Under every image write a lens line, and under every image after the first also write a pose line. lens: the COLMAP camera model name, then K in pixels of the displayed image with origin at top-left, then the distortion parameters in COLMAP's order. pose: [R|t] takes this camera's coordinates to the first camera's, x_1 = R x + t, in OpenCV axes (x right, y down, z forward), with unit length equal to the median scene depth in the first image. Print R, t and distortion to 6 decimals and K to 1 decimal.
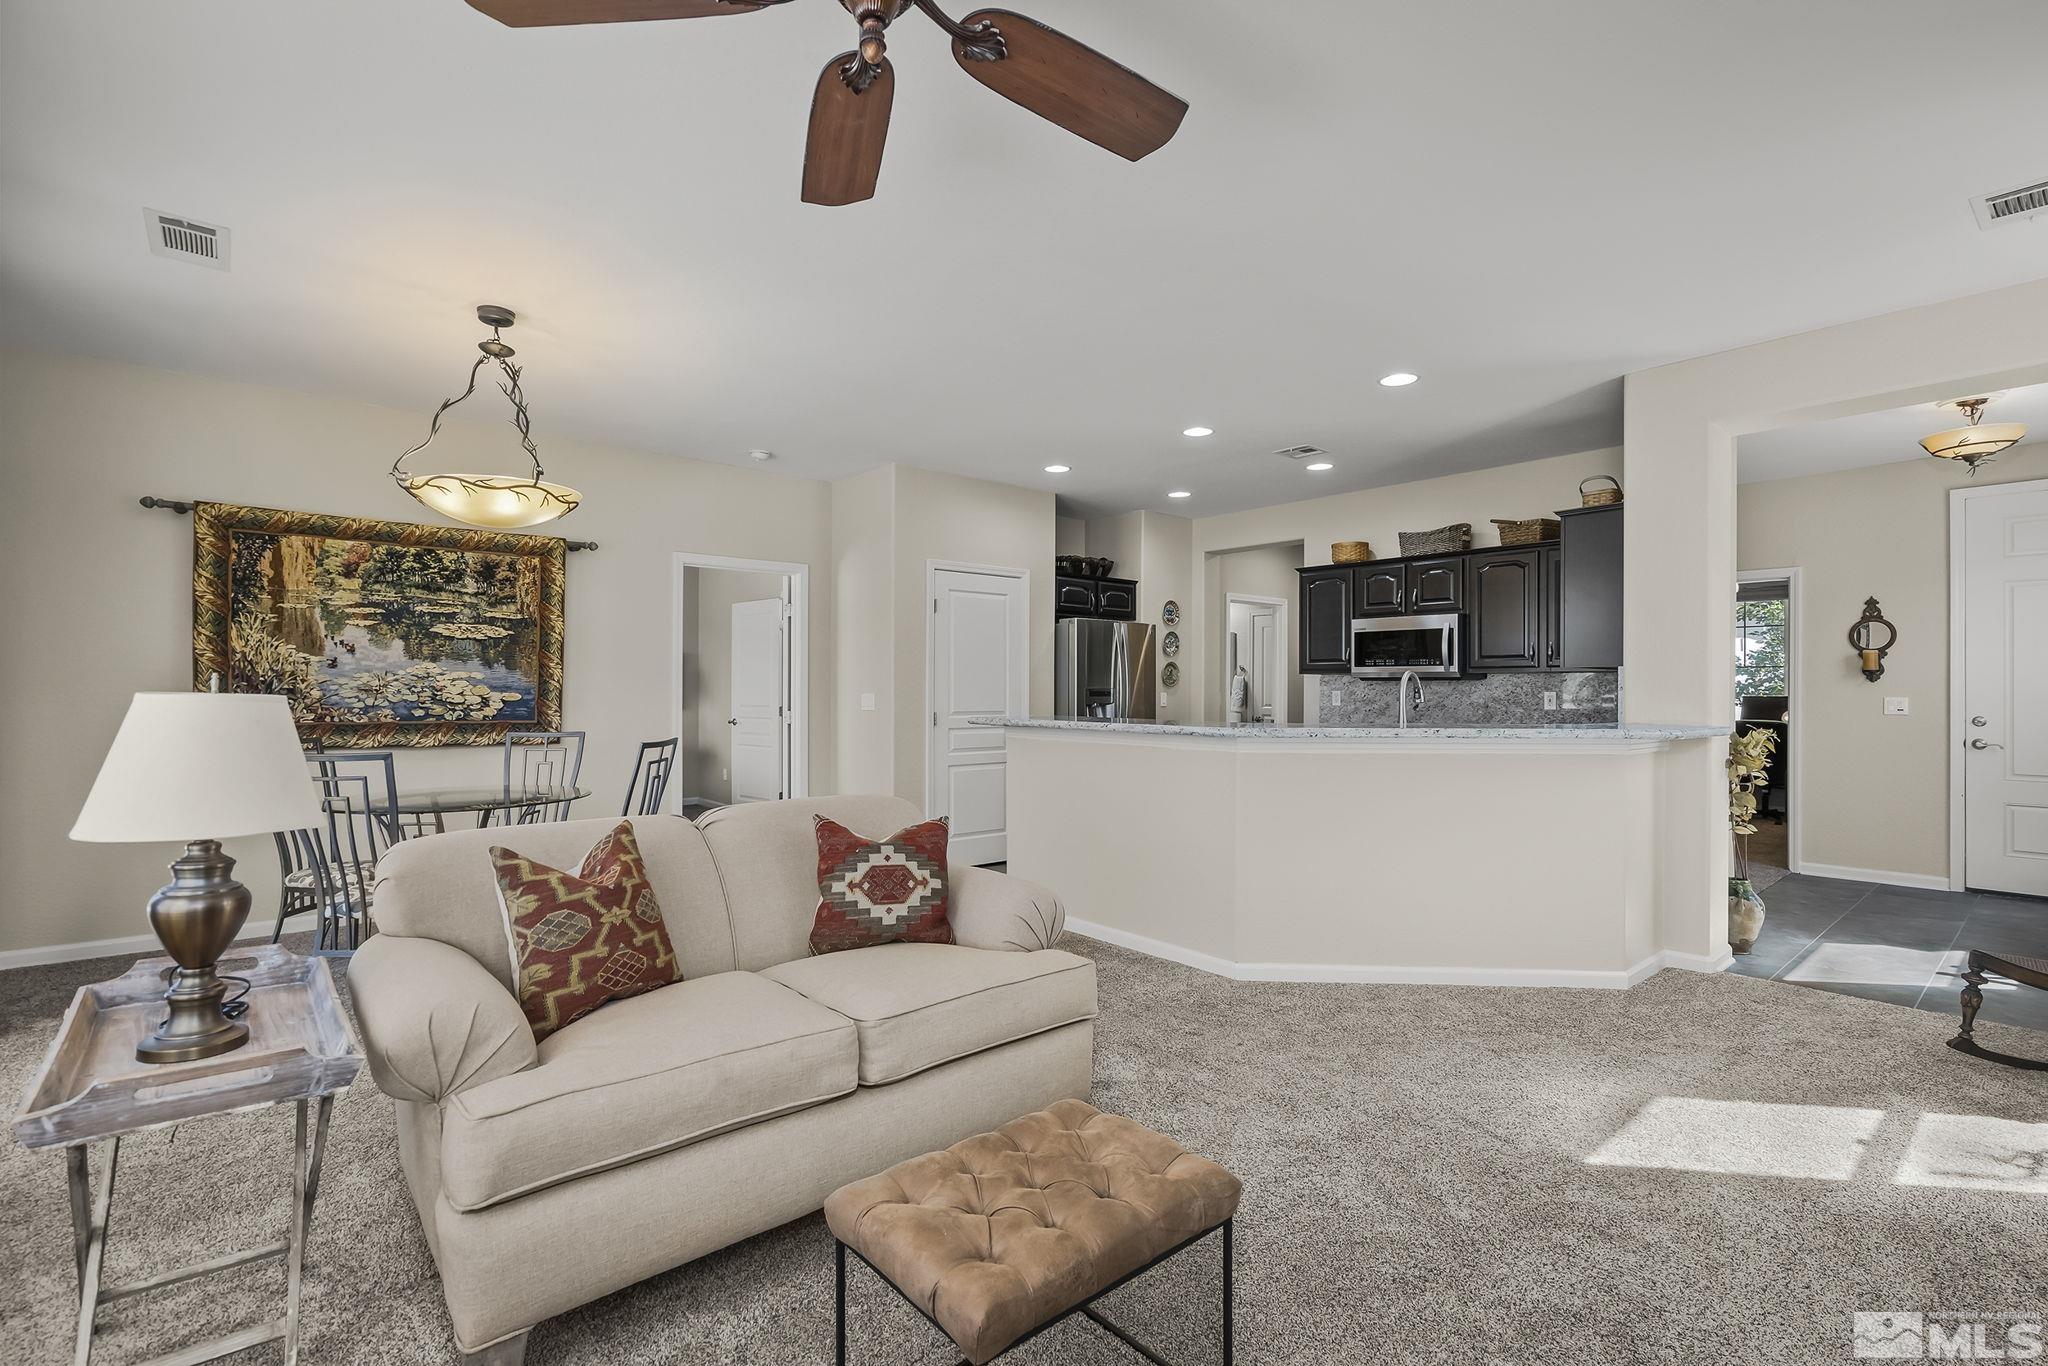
lens RADIAL K [[951.3, 0, 1022.8], [0, 951.3, 685.8], [0, 0, 1]] dist [0.002372, 0.000552]
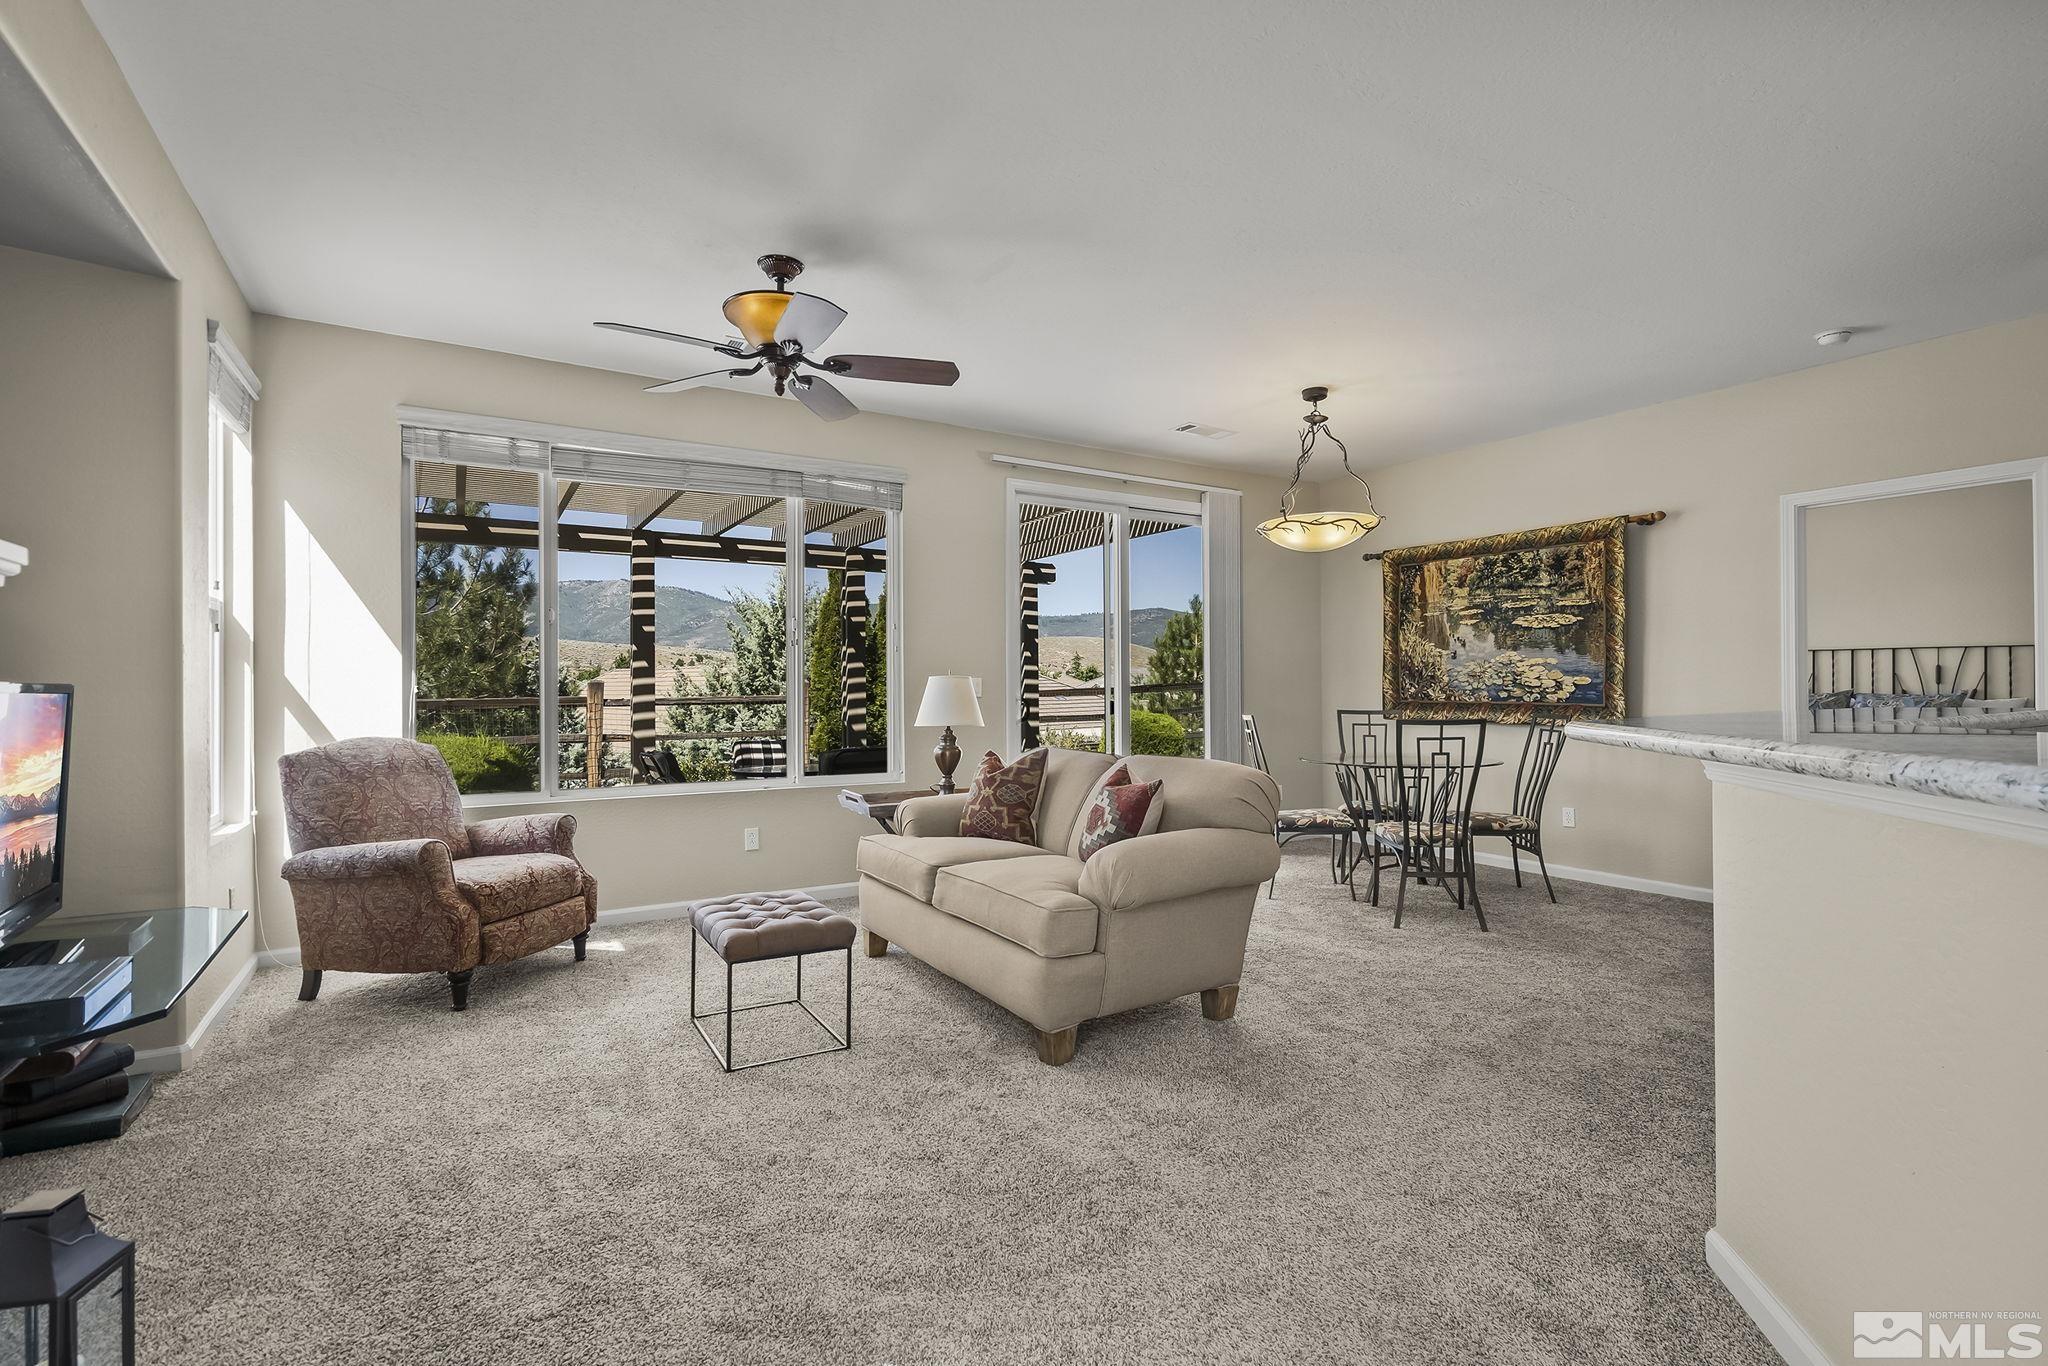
lens RADIAL K [[919.6, 0, 1005.0], [0, 919.6, 686.6], [0, 0, 1]] dist [-0.000970, -0.000075]
pose [[-0.167011, -0.003125, -0.985950, 0.577702], [0.007711, 0.999960, -0.004475, 0.018649], [0.985925, -0.008350, -0.166981, 0.576436]]
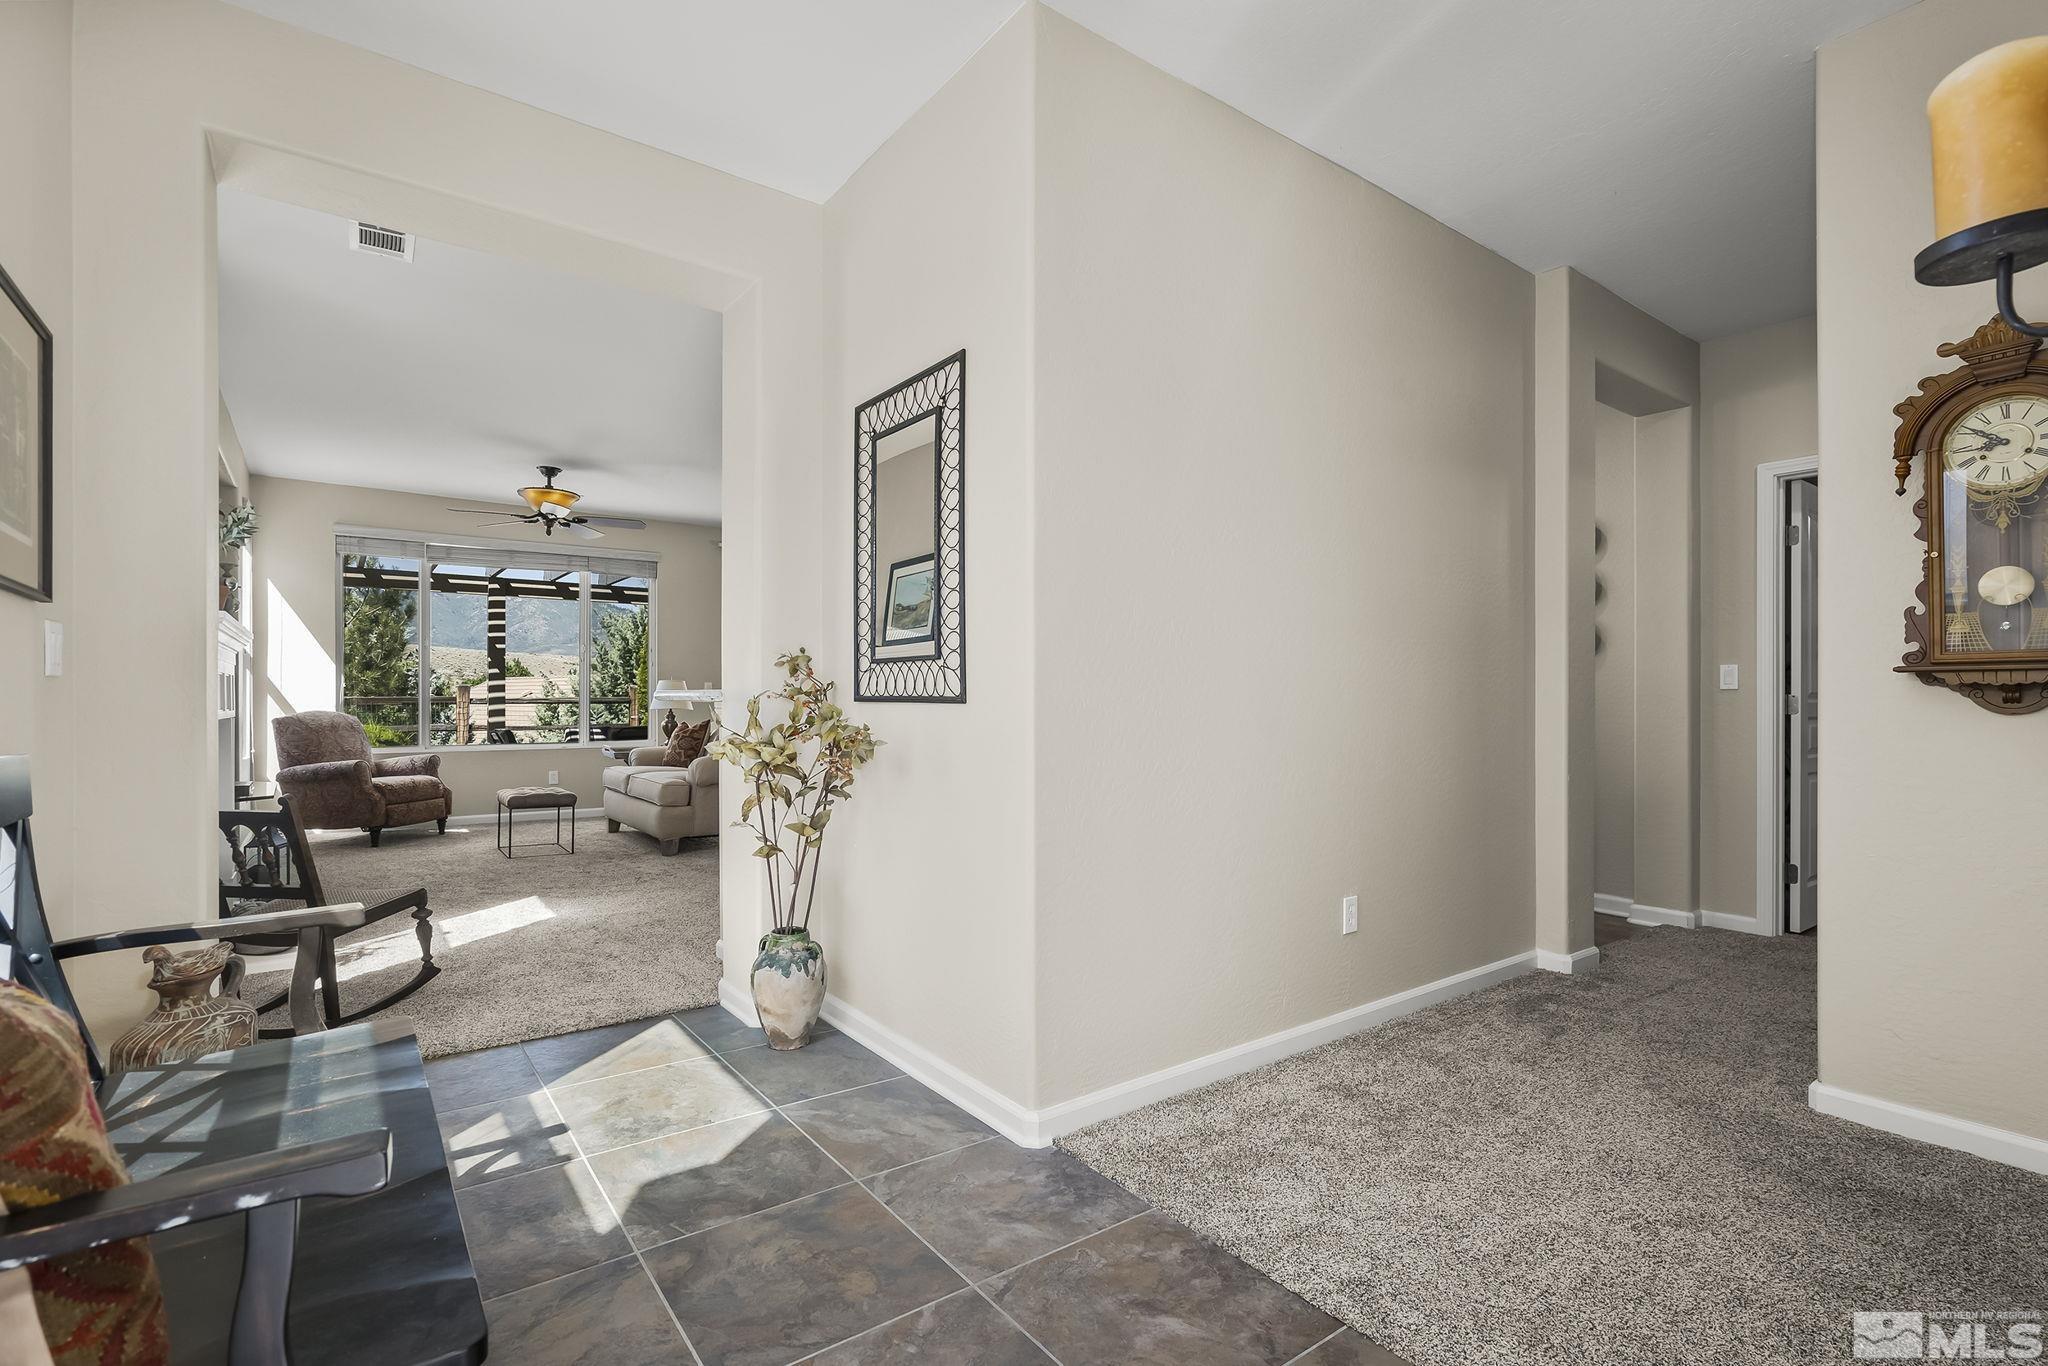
lens RADIAL K [[951.3, 0, 1020.3], [0, 951.3, 697.6], [0, 0, 1]] dist [0.002372, 0.000552]
pose [[-0.072852, -0.006021, -0.997325, 1.256033], [0.003034, 0.999976, -0.006258, 0.045620], [0.997338, -0.003482, -0.072832, 1.077351]]
